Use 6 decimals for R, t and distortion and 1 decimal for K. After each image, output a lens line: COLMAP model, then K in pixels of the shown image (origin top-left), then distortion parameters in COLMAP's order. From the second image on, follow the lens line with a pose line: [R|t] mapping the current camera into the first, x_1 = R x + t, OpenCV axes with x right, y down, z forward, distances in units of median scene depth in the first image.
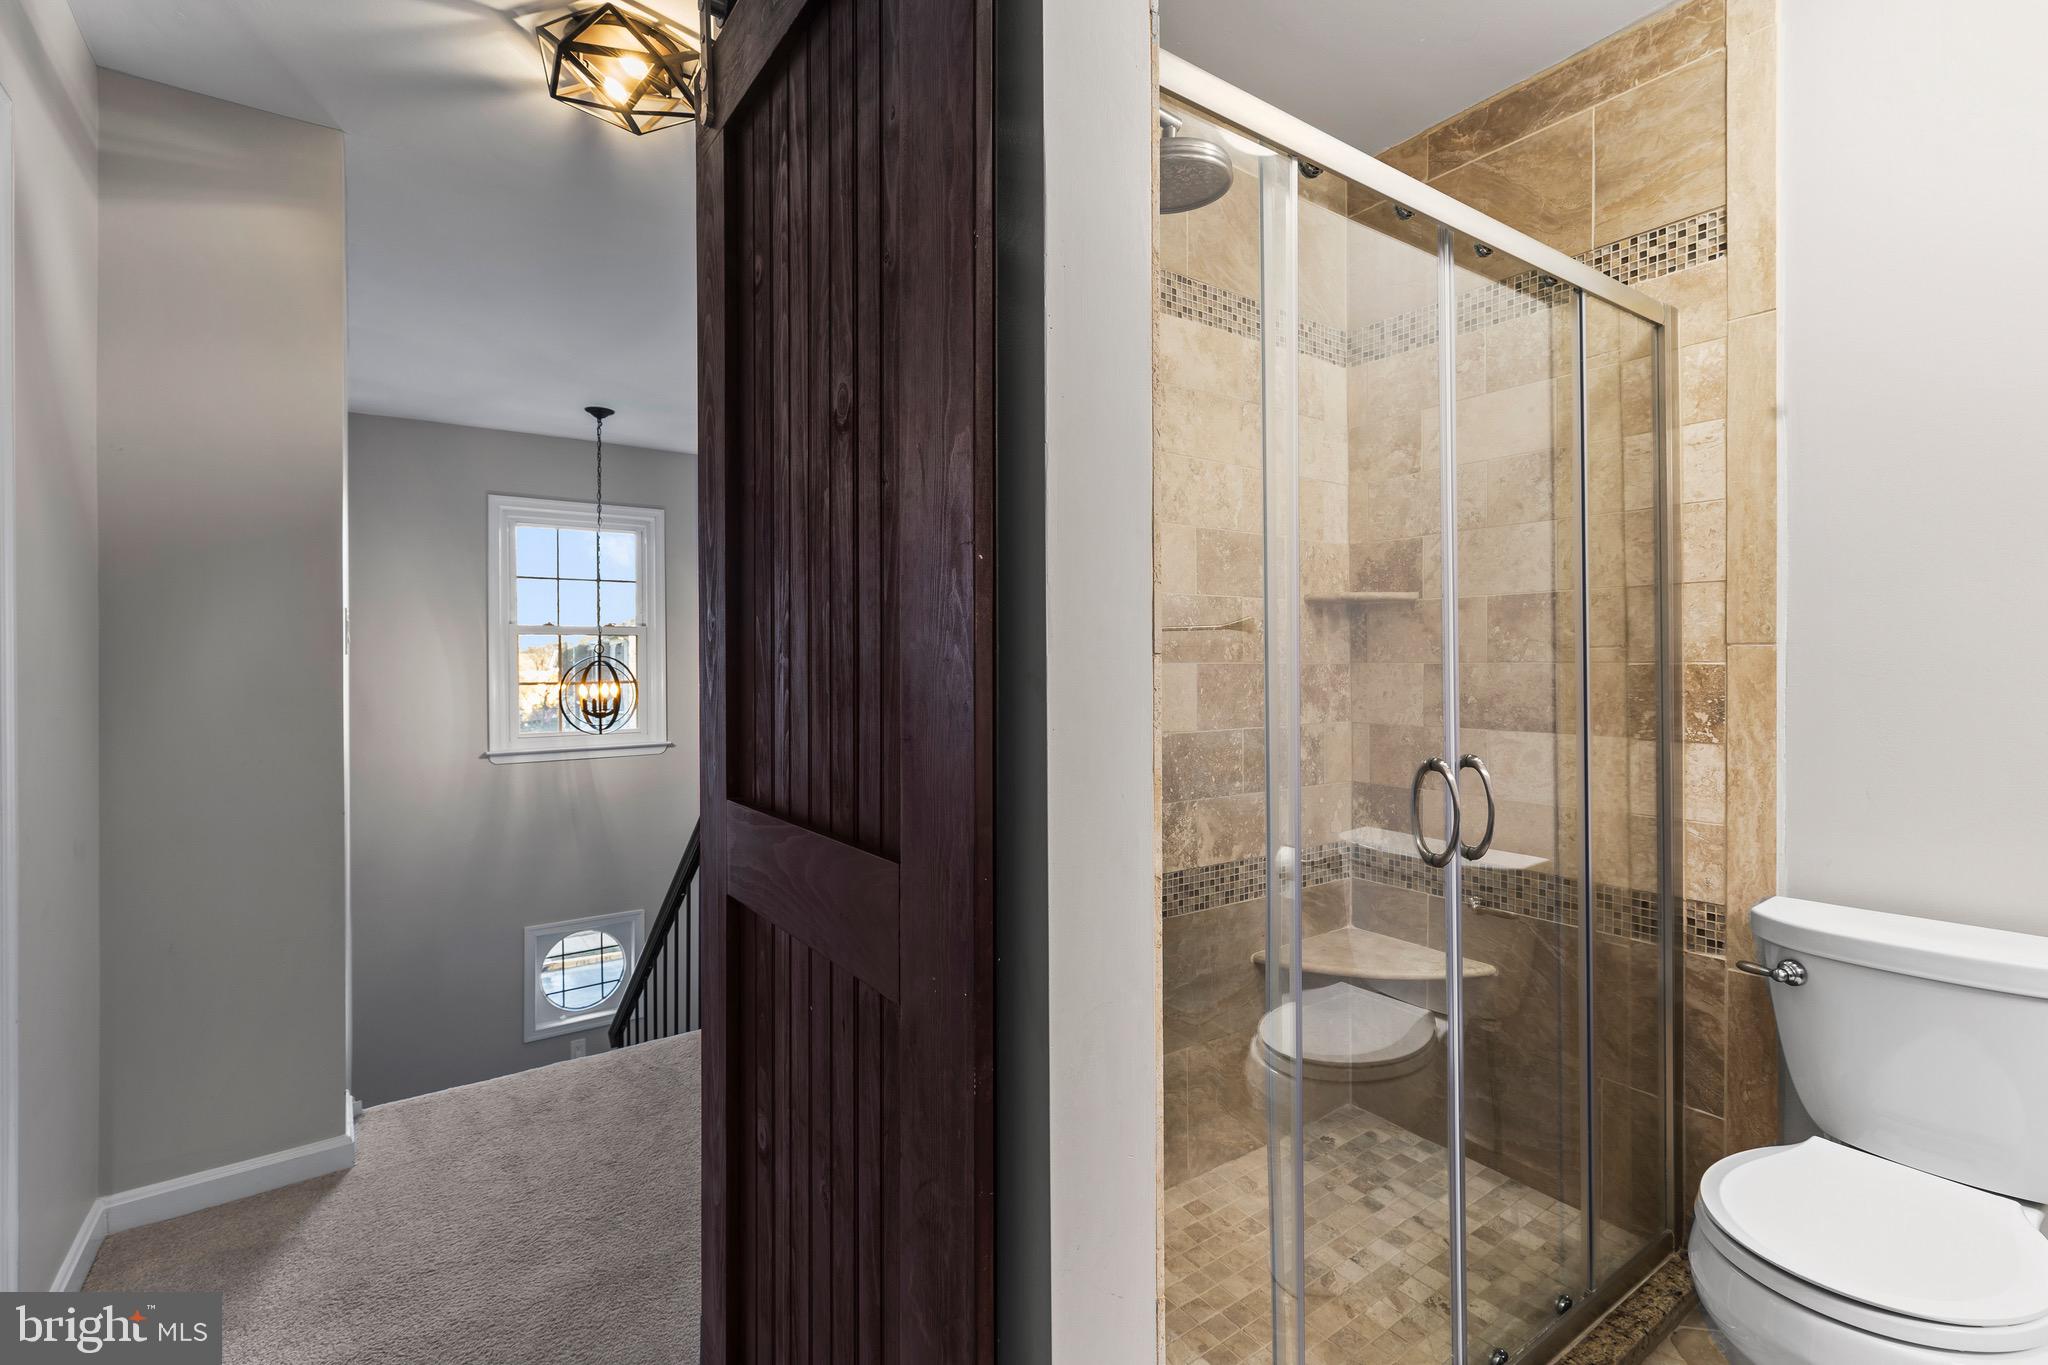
lens RADIAL K [[919.3, 0, 1024.8], [0, 919.3, 648.6], [0, 0, 1]] dist [0.003791, 0.000343]
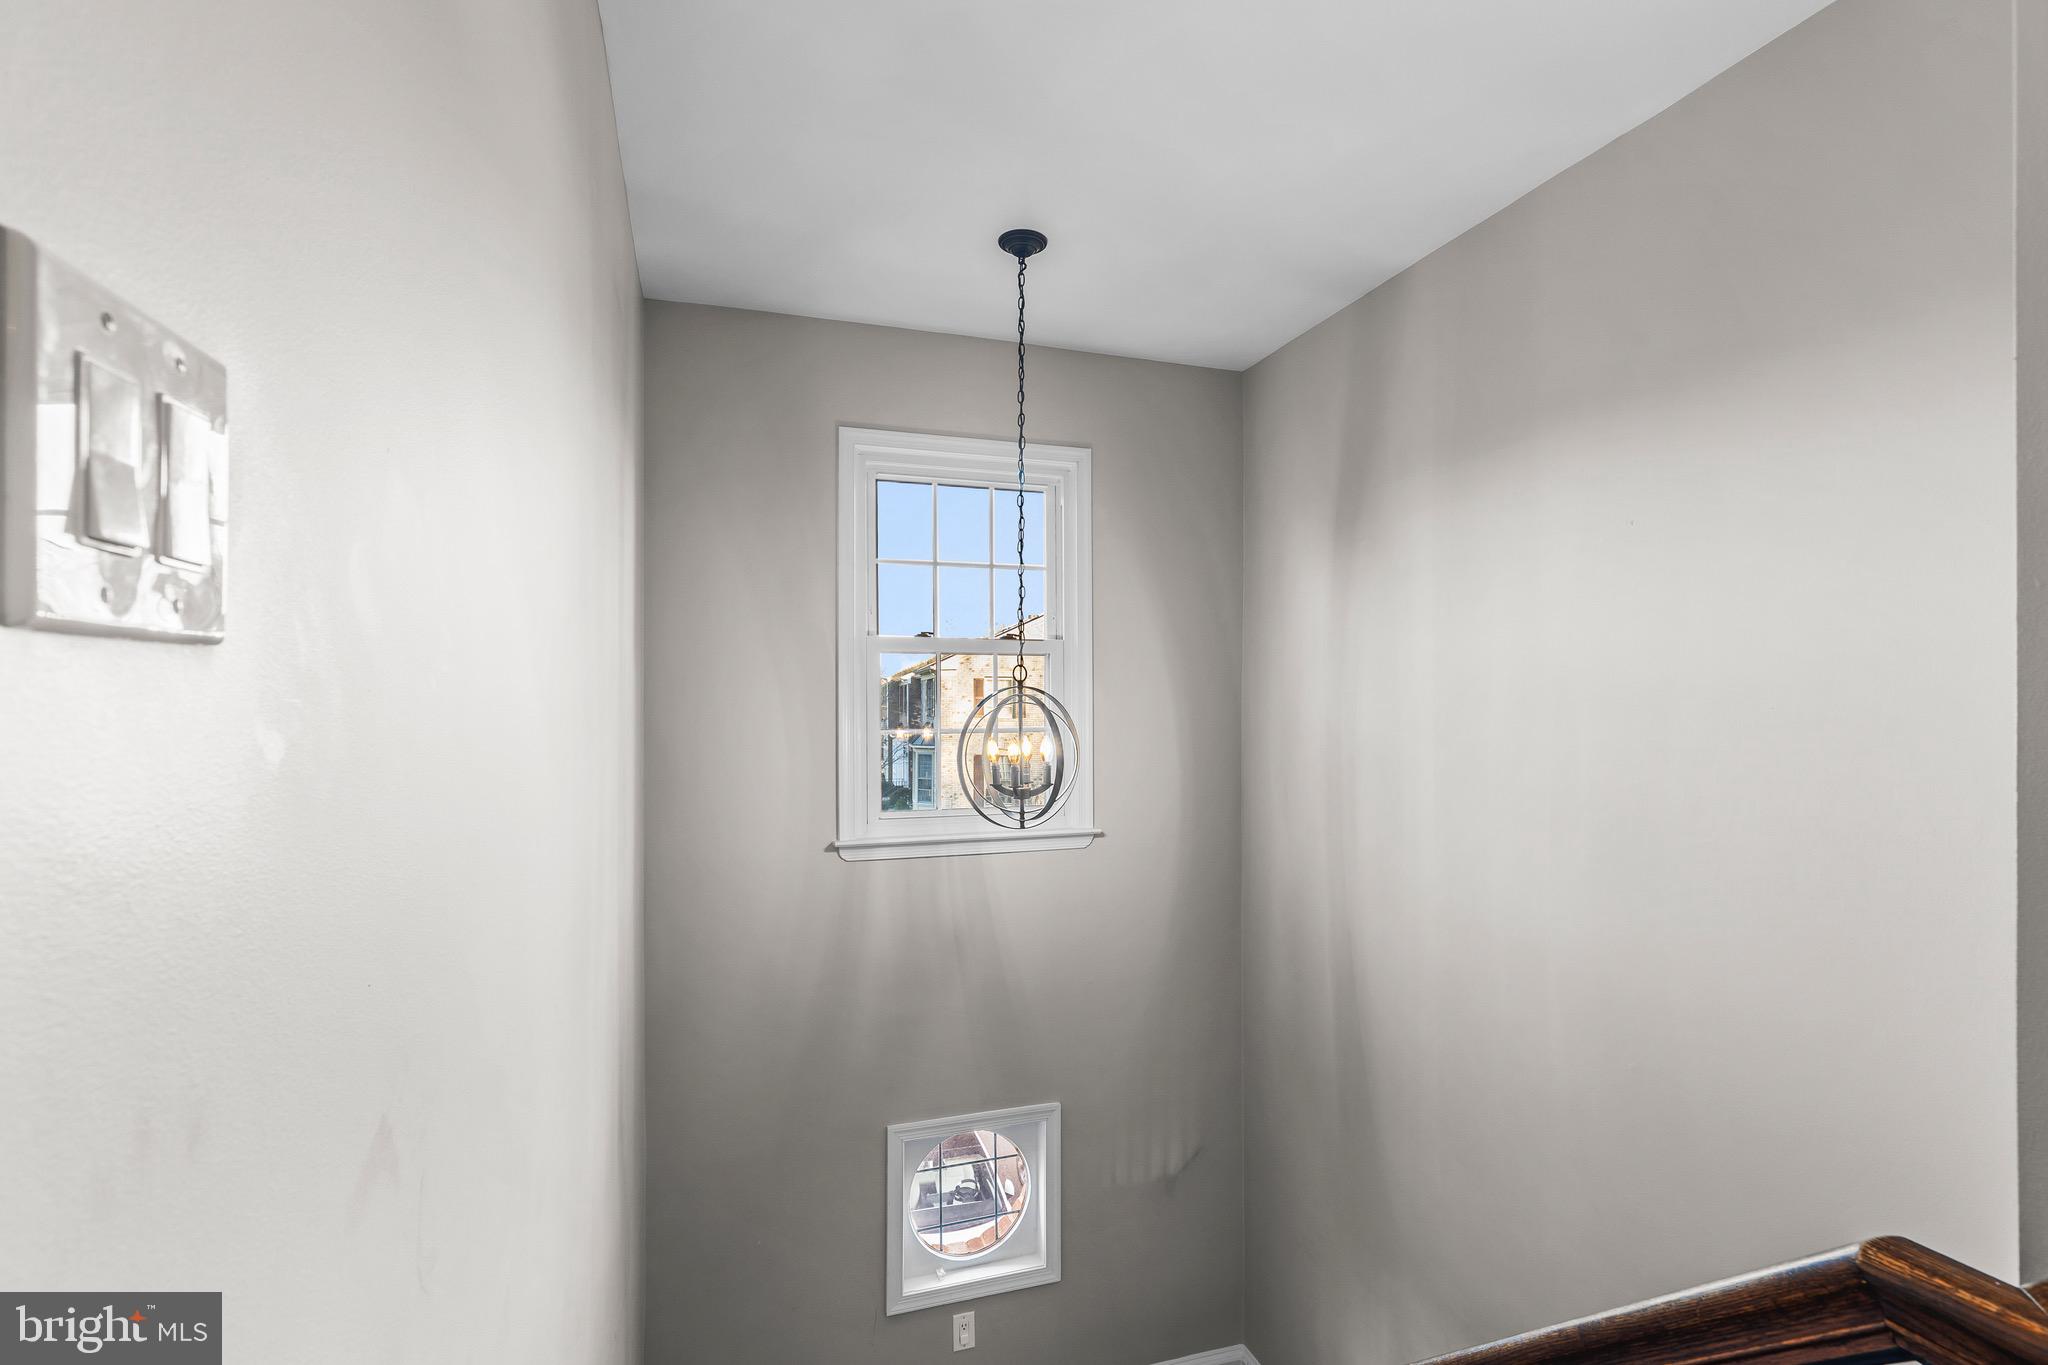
lens RADIAL K [[909.9, 0, 1019.9], [0, 909.9, 681.6], [0, 0, 1]] dist [0.003724, 0.000649]
pose [[0.953023, 0.001994, -0.302892, -0.281296], [-0.003195, 0.999989, -0.003472, 0.006558], [0.302881, 0.004276, 0.953019, 0.454765]]
